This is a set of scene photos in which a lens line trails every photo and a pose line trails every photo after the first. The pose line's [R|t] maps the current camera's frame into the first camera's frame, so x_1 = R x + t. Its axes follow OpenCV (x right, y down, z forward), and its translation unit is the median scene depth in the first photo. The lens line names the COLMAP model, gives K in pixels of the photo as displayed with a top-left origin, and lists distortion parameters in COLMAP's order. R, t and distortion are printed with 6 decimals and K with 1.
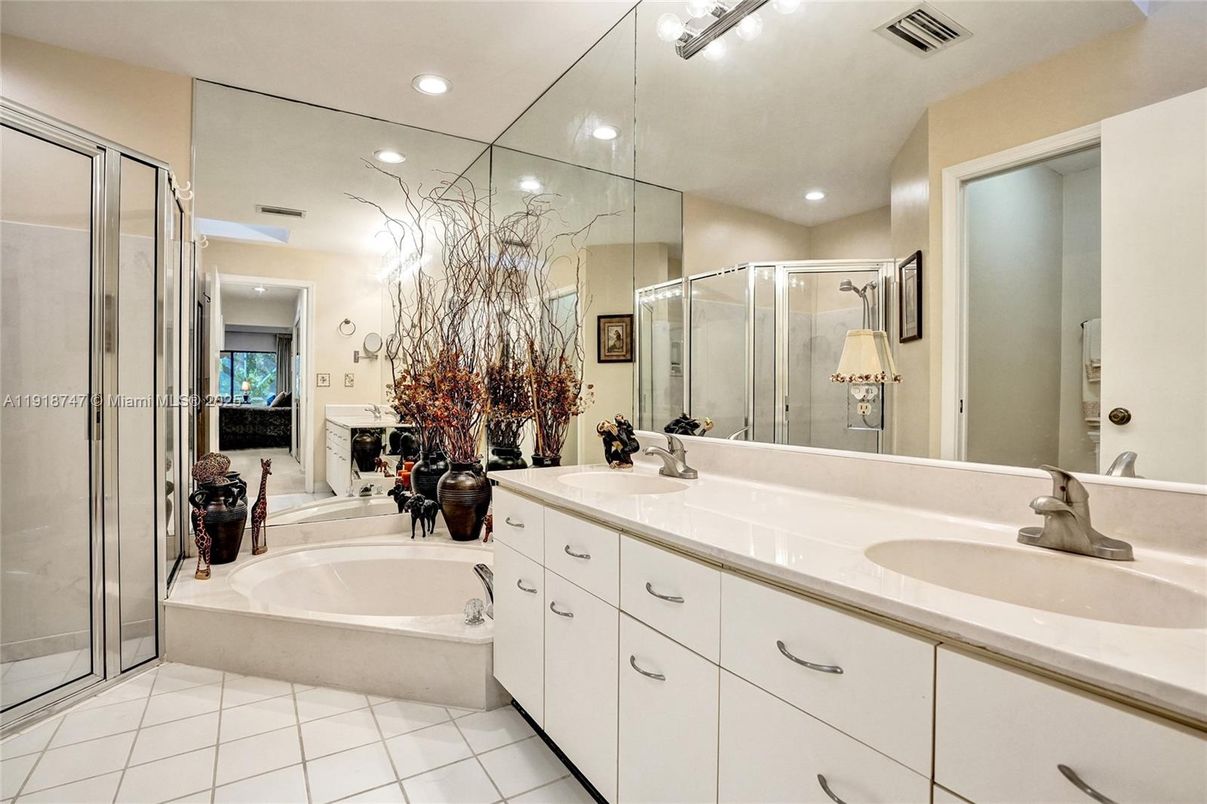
lens RADIAL K [[585.3, 0, 609.4], [0, 585.3, 398.6], [0, 0, 1]] dist [-0.058399, 0.016706]
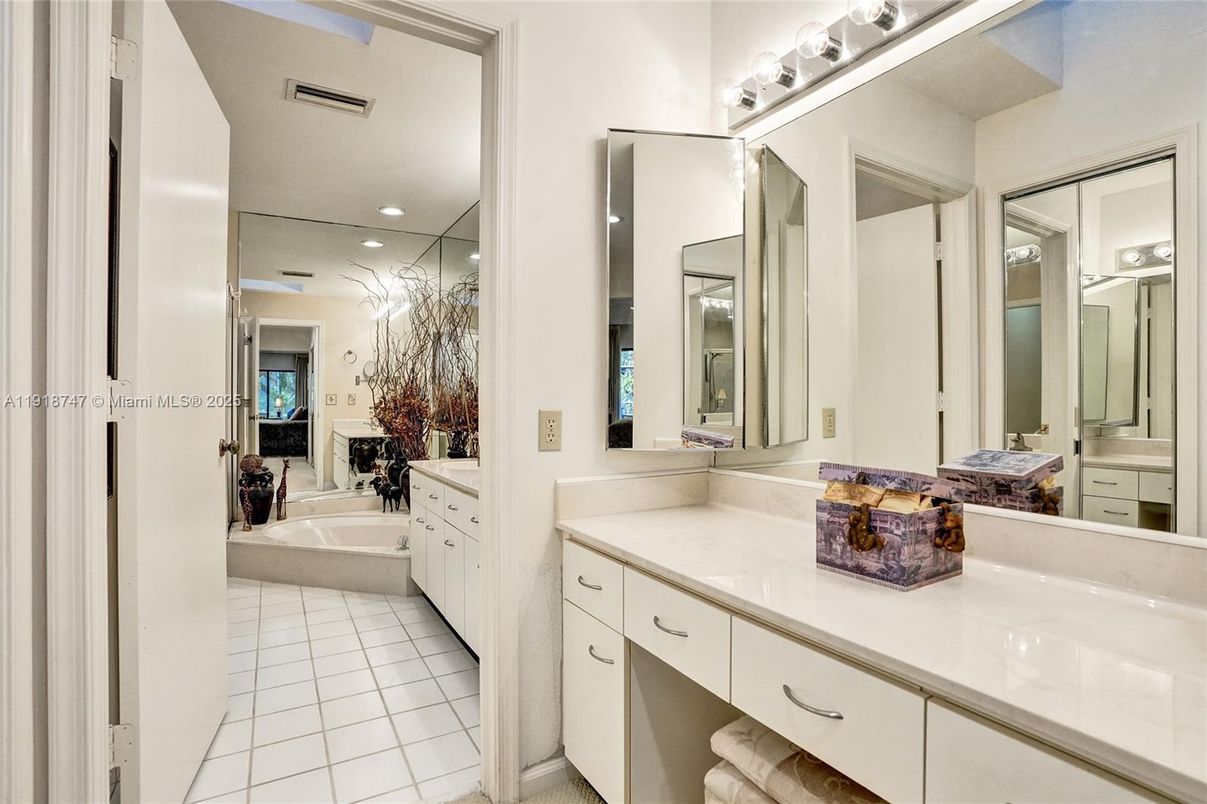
lens RADIAL K [[585.3, 0, 602.2], [0, 585.3, 405.4], [0, 0, 1]] dist [-0.058399, 0.016706]
pose [[0.999306, -0.005459, -0.036861, 0.268423], [0.005258, 0.999971, -0.005562, -0.019619], [0.036890, 0.005364, 0.999305, -0.448126]]
